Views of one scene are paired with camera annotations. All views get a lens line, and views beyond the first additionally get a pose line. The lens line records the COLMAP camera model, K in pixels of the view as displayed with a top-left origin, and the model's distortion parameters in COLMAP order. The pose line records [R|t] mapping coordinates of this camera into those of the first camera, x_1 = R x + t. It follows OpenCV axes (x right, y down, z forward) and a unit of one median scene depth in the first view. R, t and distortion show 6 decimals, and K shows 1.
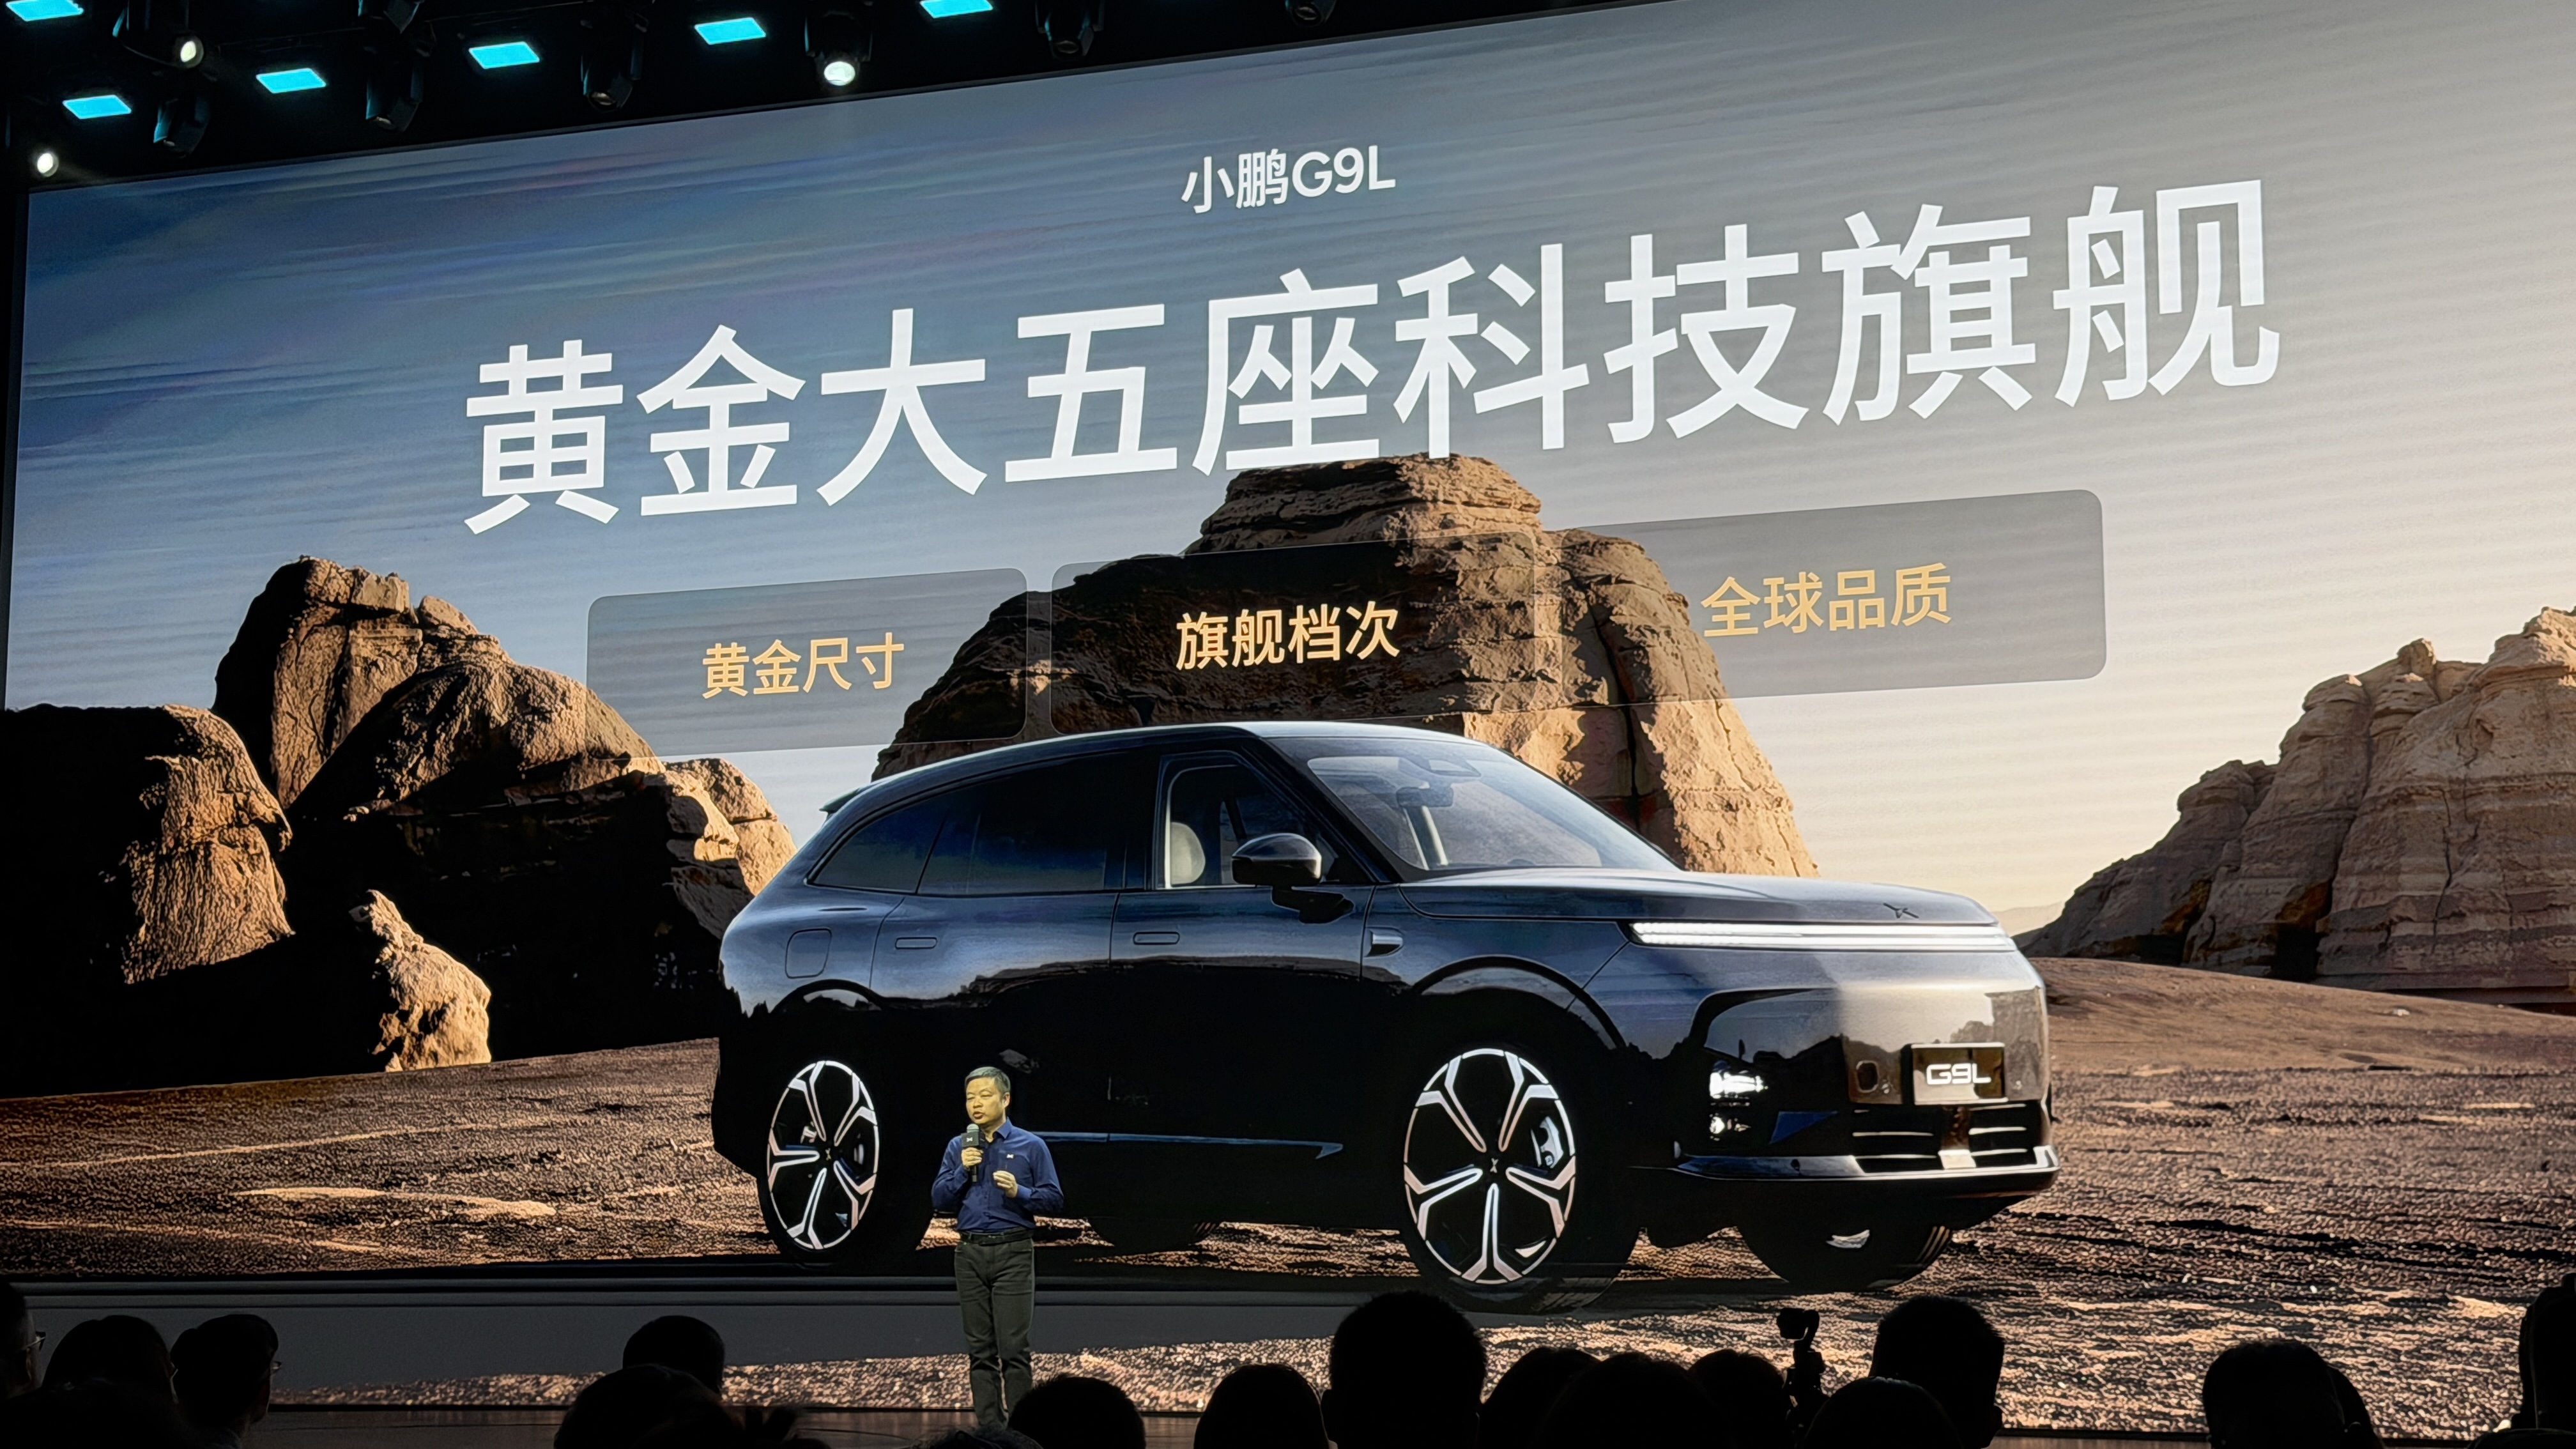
lens RADIAL K [[3442.1, 0, 1285.3], [0, 3442.1, 714.2], [0, 0, 1]] dist [0.060963, 0.000000]
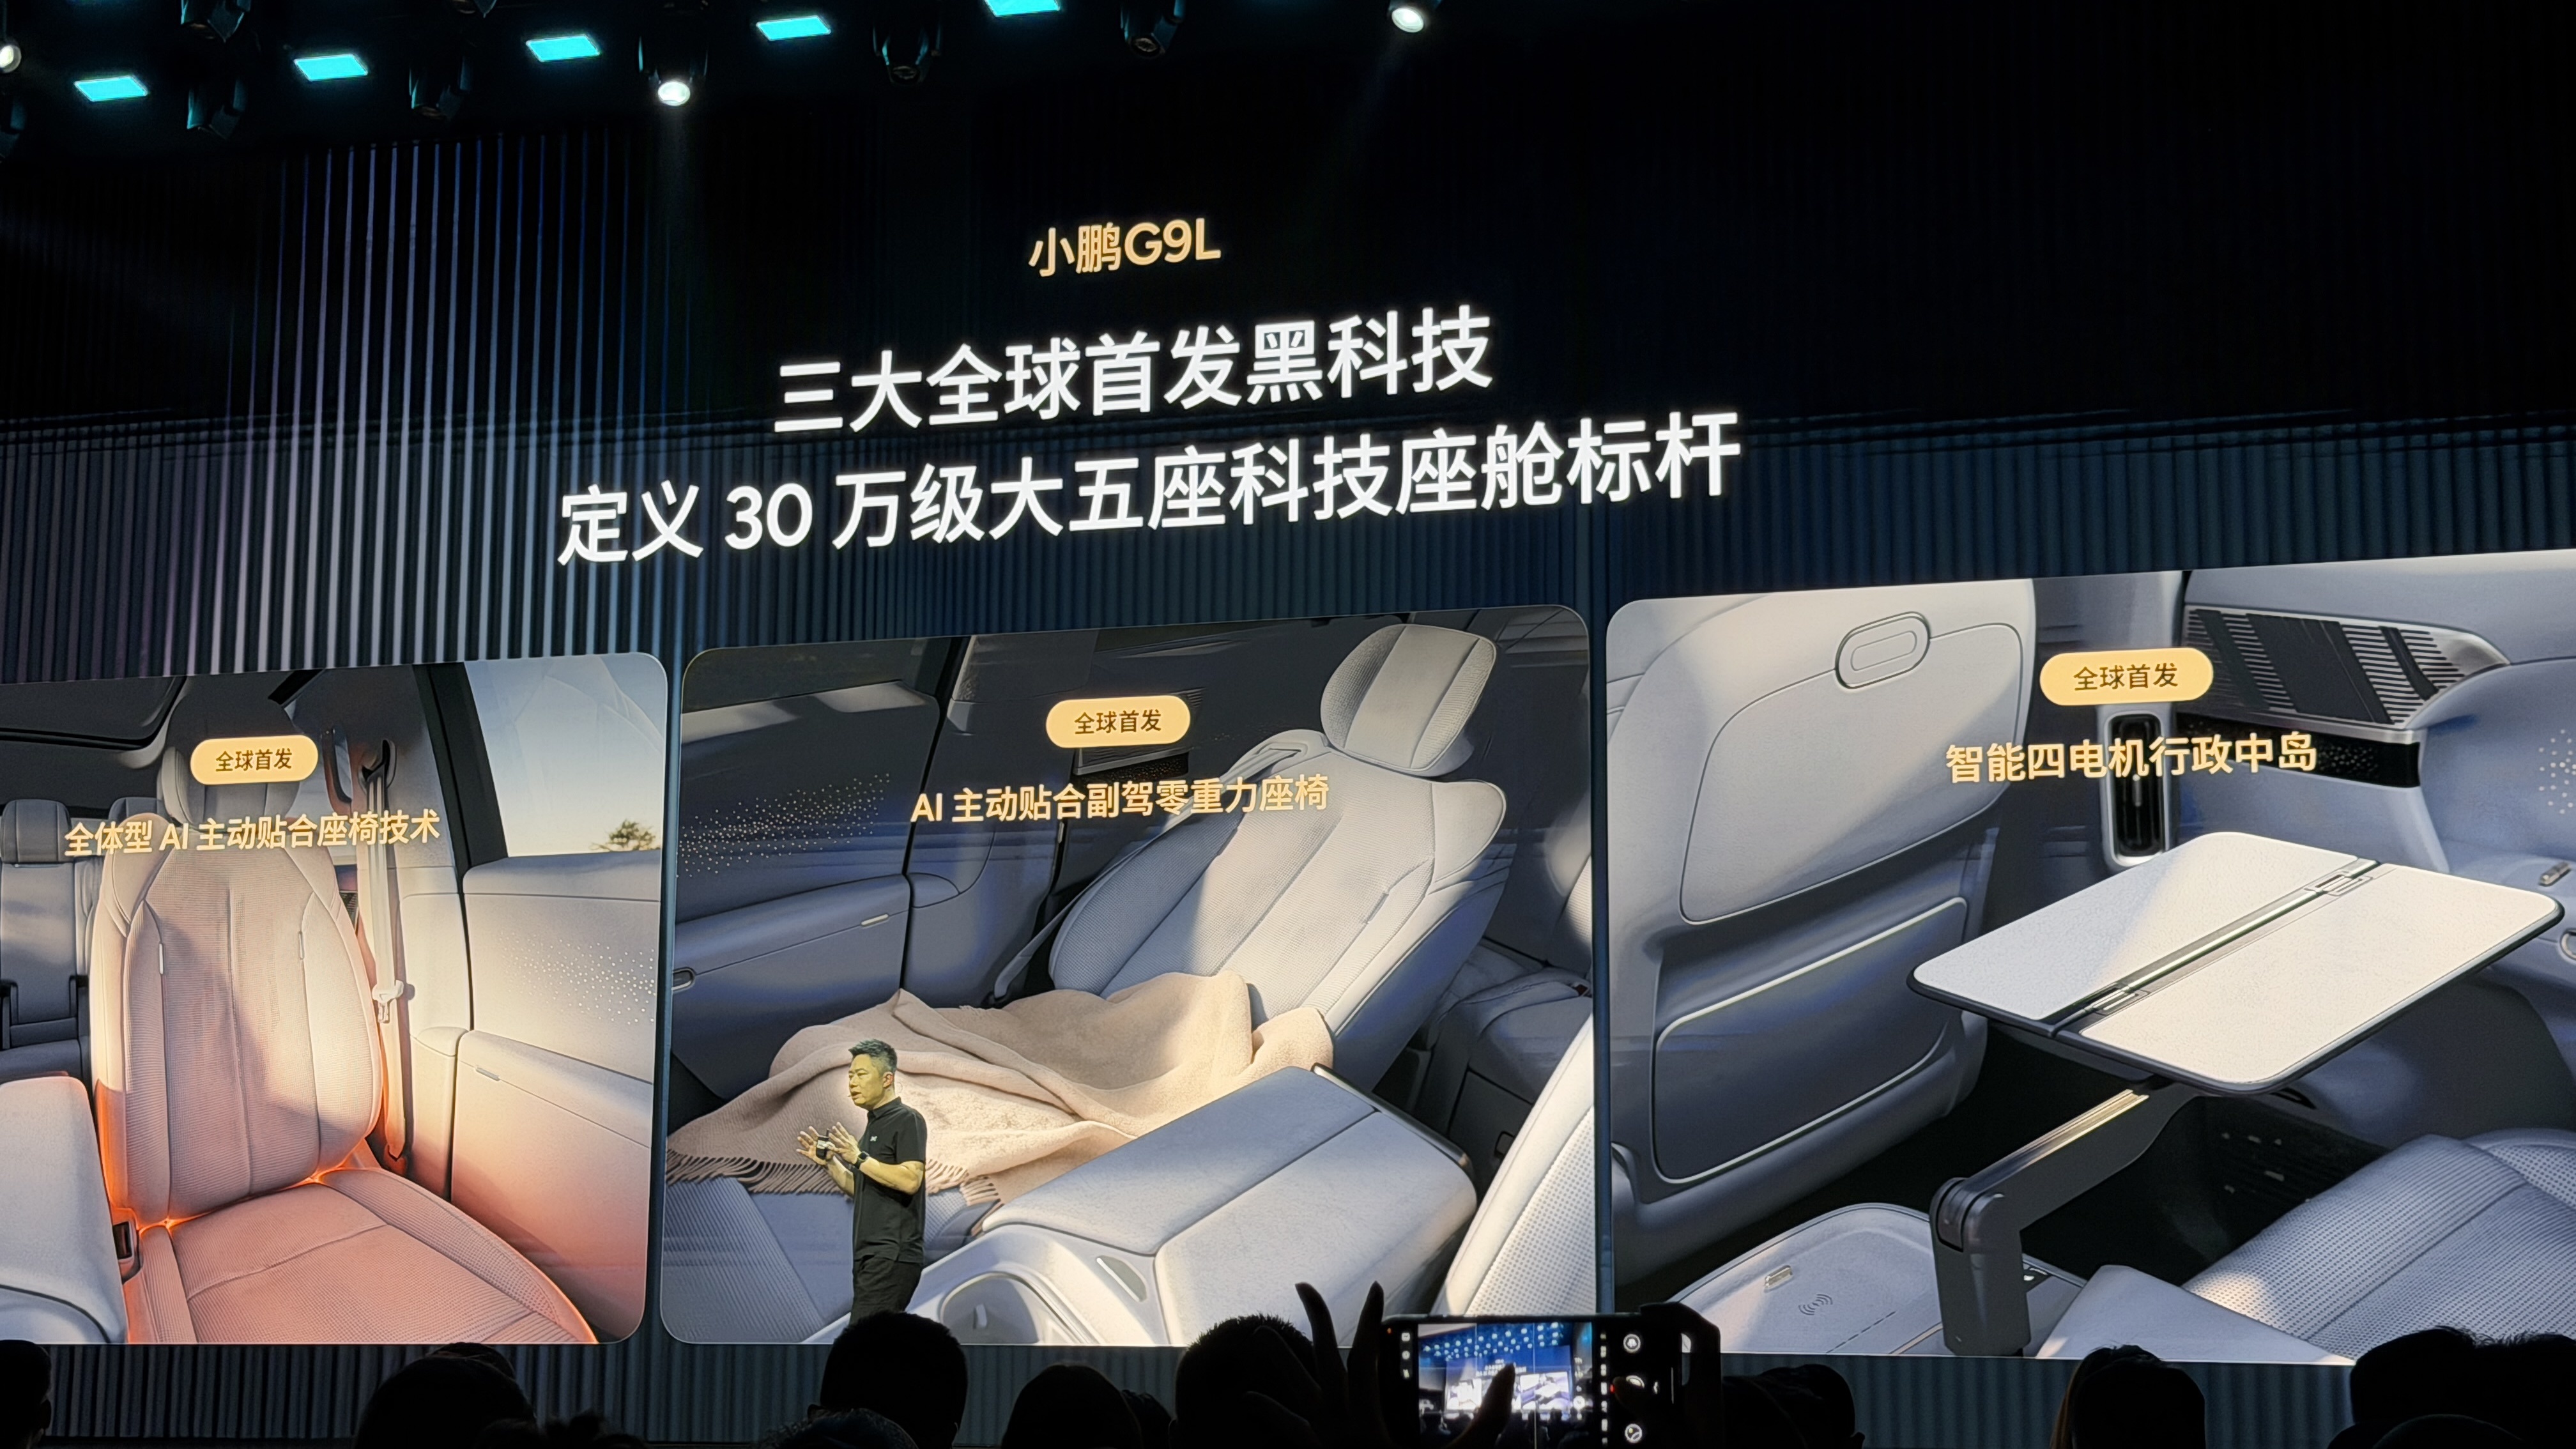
lens RADIAL K [[3442.1, 0, 1282.2], [0, 3442.1, 733.1], [0, 0, 1]] dist [0.060963, 0.000000]
pose [[0.998399, 0.013510, 0.054935, -0.064991], [-0.013436, 0.999908, -0.001711, 0.080437], [-0.054953, 0.000971, 0.998488, -1.474116]]
